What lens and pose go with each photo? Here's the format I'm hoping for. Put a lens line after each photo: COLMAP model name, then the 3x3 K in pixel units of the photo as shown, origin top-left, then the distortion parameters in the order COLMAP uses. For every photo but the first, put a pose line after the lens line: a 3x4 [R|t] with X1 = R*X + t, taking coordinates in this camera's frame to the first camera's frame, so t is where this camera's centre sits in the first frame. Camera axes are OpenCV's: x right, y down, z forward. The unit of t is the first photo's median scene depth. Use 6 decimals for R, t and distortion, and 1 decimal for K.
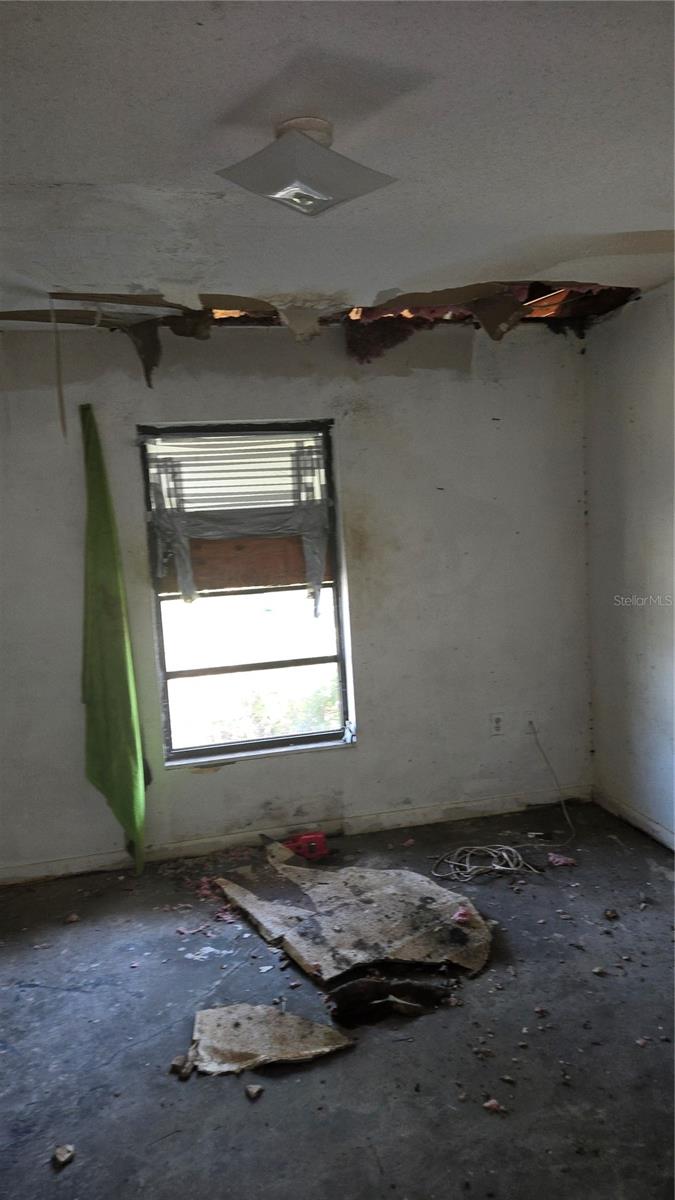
lens RADIAL K [[808.9, 0, 357.3], [0, 808.9, 596.5], [0, 0, 1]] dist [0.074779, -0.066090]
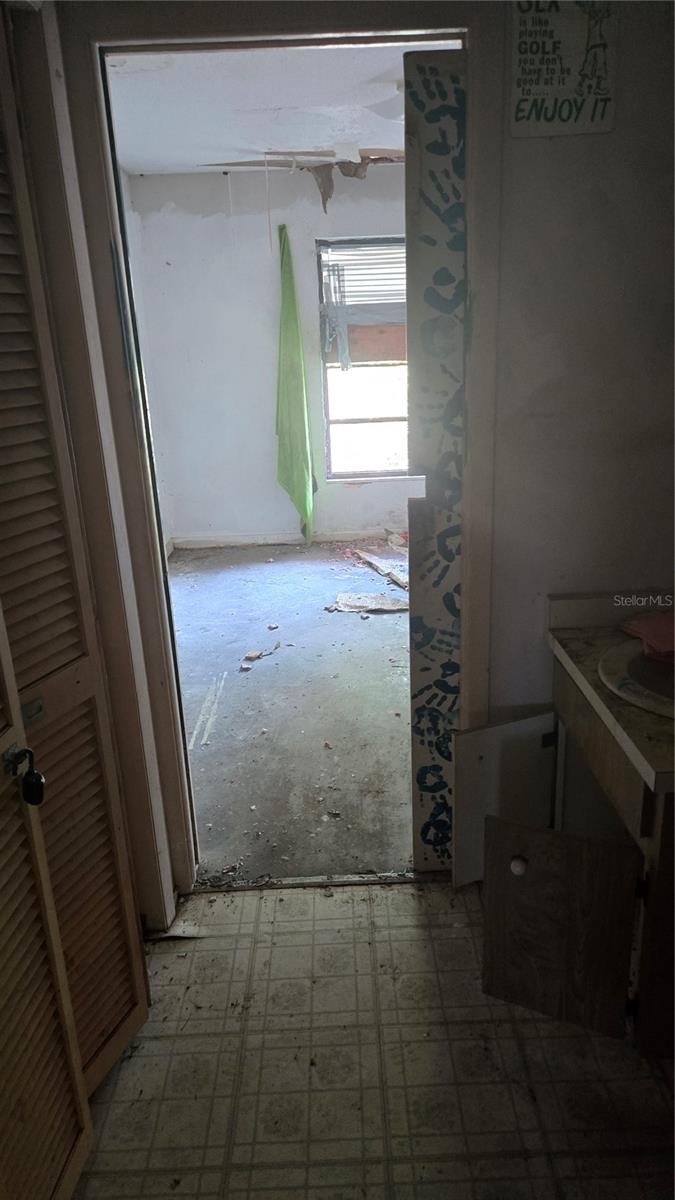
lens RADIAL K [[808.9, 0, 346.7], [0, 808.9, 591.6], [0, 0, 1]] dist [0.074779, -0.066090]
pose [[0.975978, 0.089488, -0.198643, 0.123446], [-0.041004, 0.970905, 0.235929, 0.049178], [0.213976, -0.222117, 0.951251, -0.490316]]
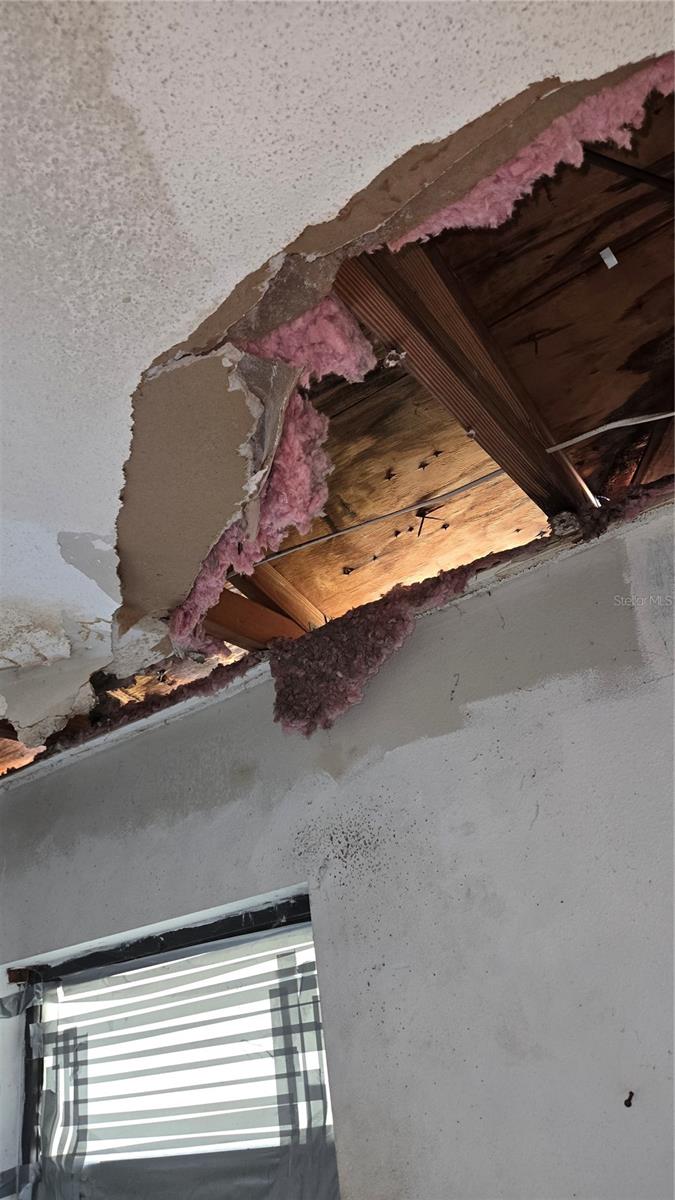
lens RADIAL K [[808.9, 0, 339.8], [0, 808.9, 591.9], [0, 0, 1]] dist [0.074779, -0.066090]
pose [[0.665891, -0.379328, -0.642416, 0.288594], [0.023308, 0.871249, -0.490287, -0.153772], [0.745684, 0.311505, 0.588999, 0.753975]]
